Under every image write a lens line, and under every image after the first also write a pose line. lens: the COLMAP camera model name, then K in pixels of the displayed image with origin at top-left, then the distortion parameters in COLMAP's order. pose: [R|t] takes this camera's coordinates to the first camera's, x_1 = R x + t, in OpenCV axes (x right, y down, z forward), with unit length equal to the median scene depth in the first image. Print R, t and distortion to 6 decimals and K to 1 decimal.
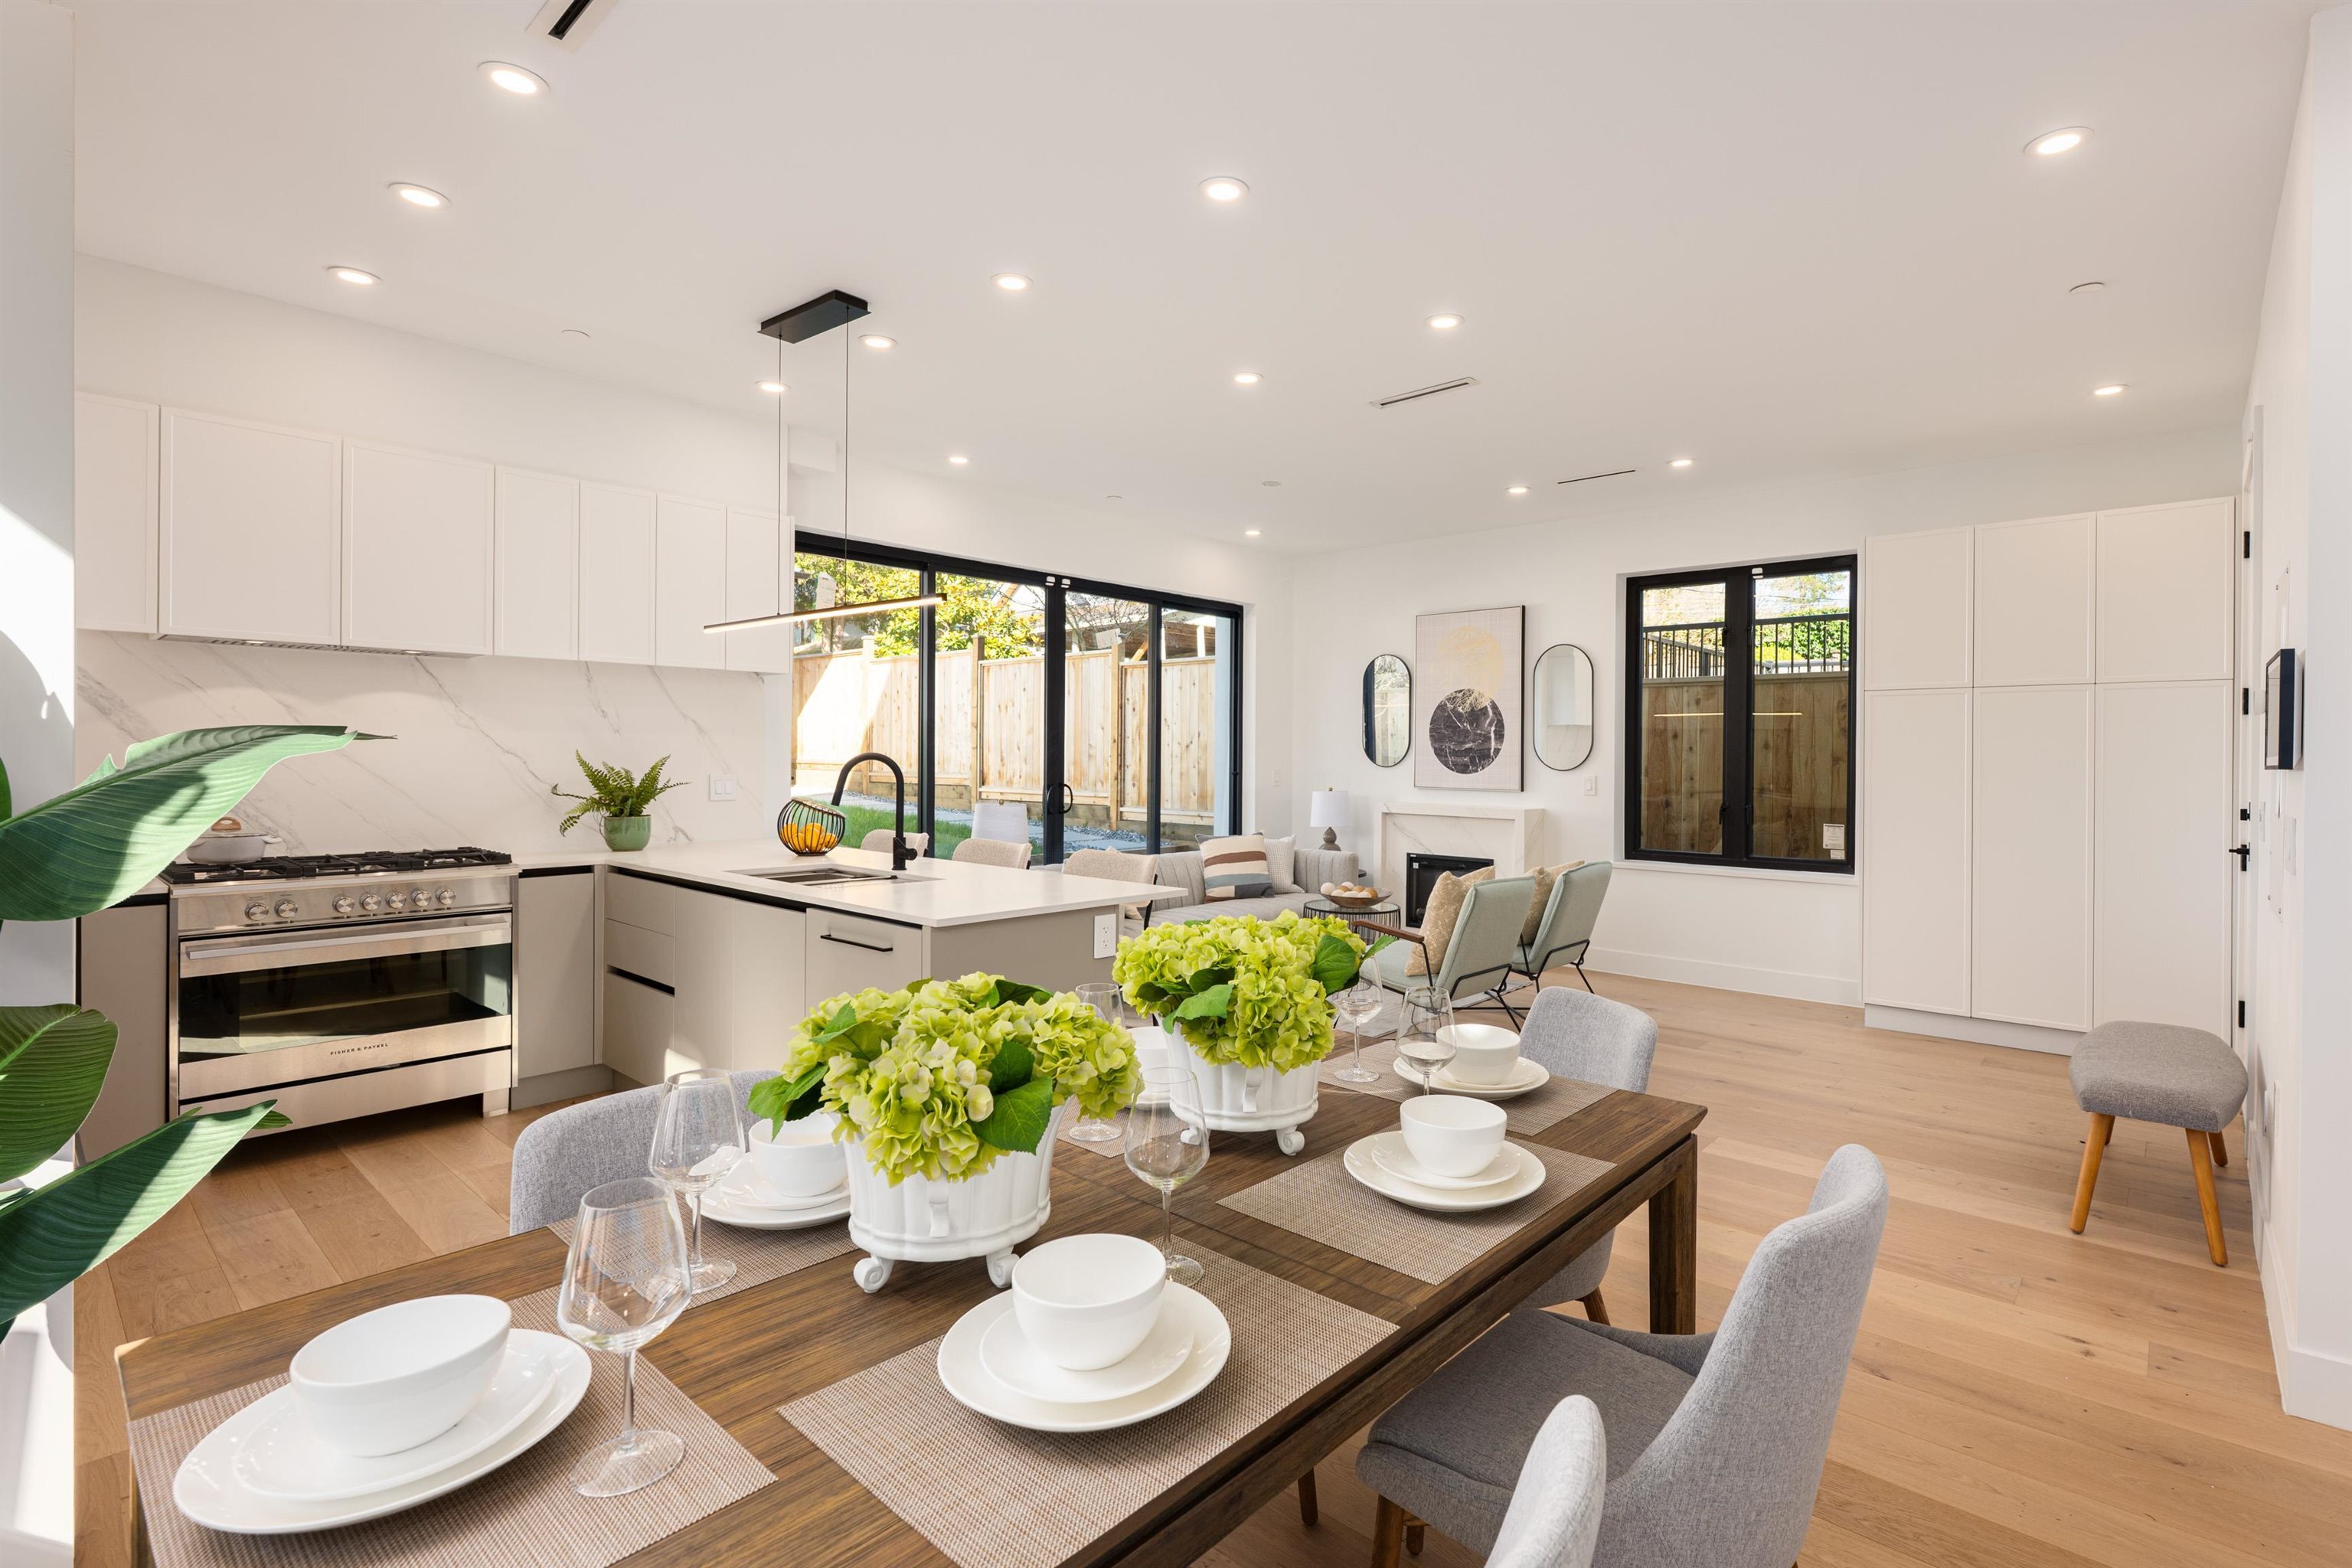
lens RADIAL K [[1093.7, 0, 1173.8], [0, 1093.7, 756.6], [0, 0, 1]] dist [0.000246, -0.000004]
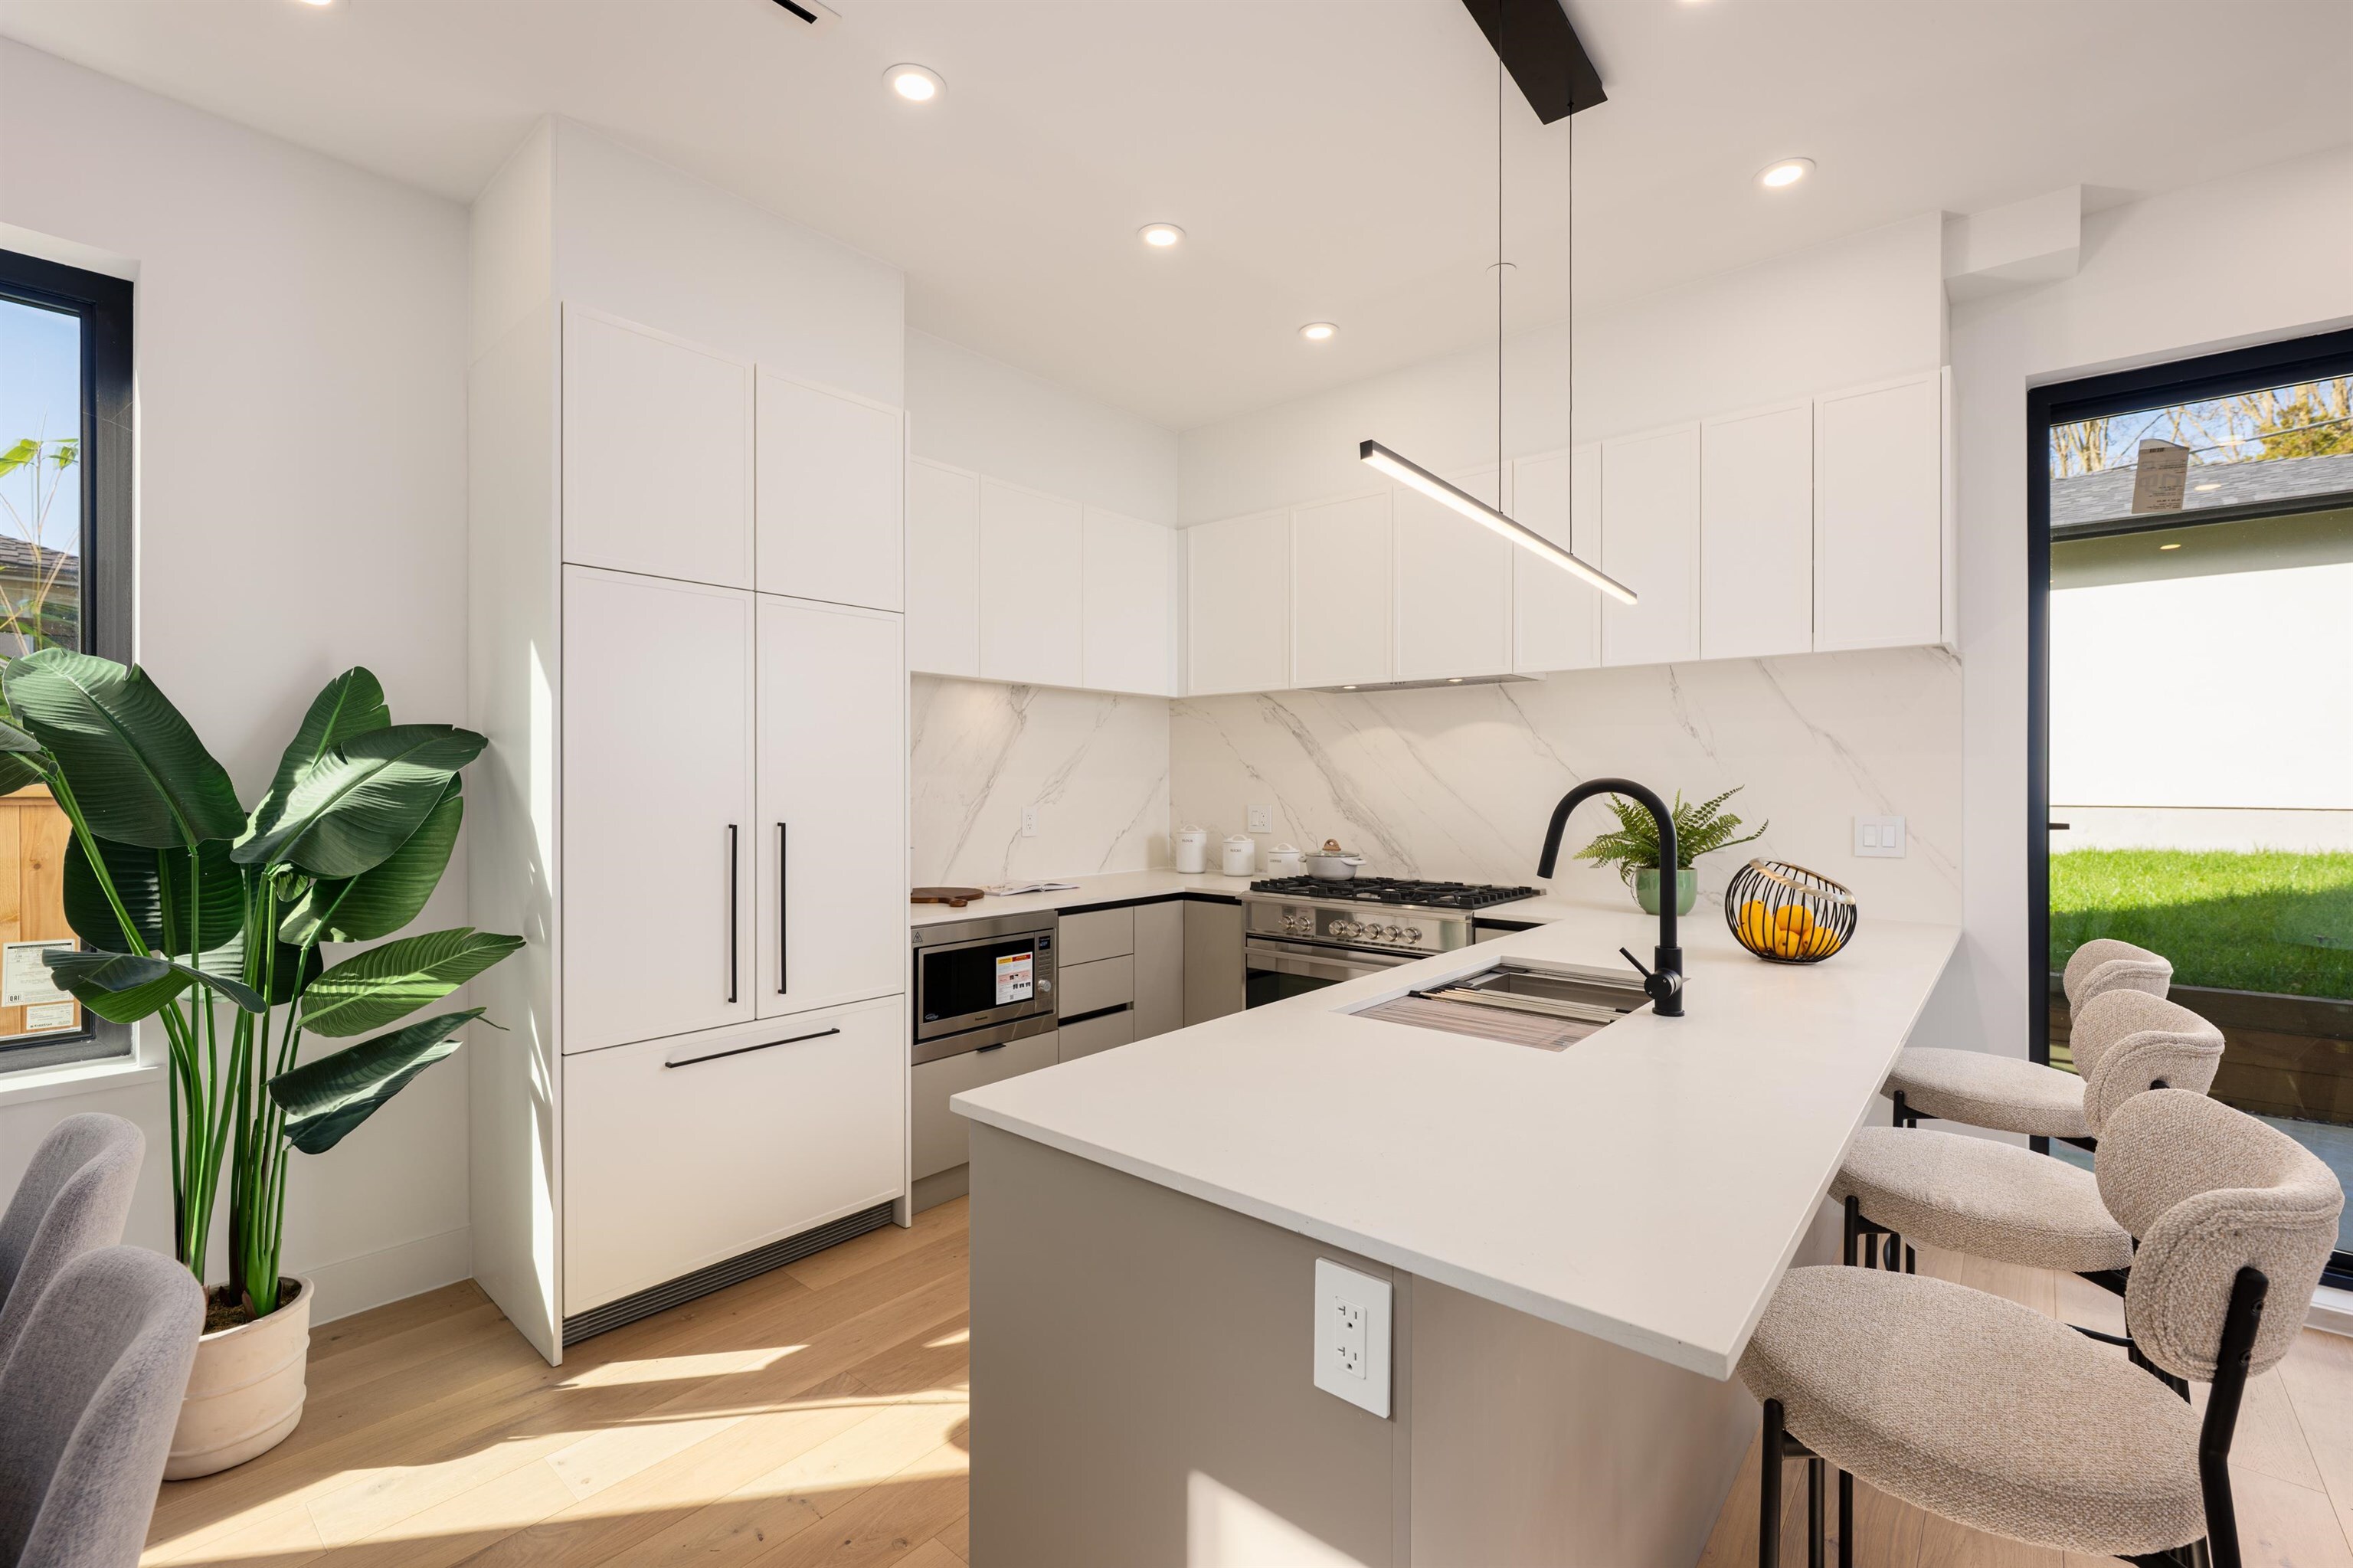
lens RADIAL K [[995.6, 0, 1176.5], [0, 995.6, 784.0], [0, 0, 1]] dist [-0.007633, -0.000024]
pose [[0.045904, -0.003176, -0.998941, 0.184316], [-0.001716, 0.999993, -0.003258, -0.000242], [0.998944, 0.001864, 0.045898, 0.730033]]
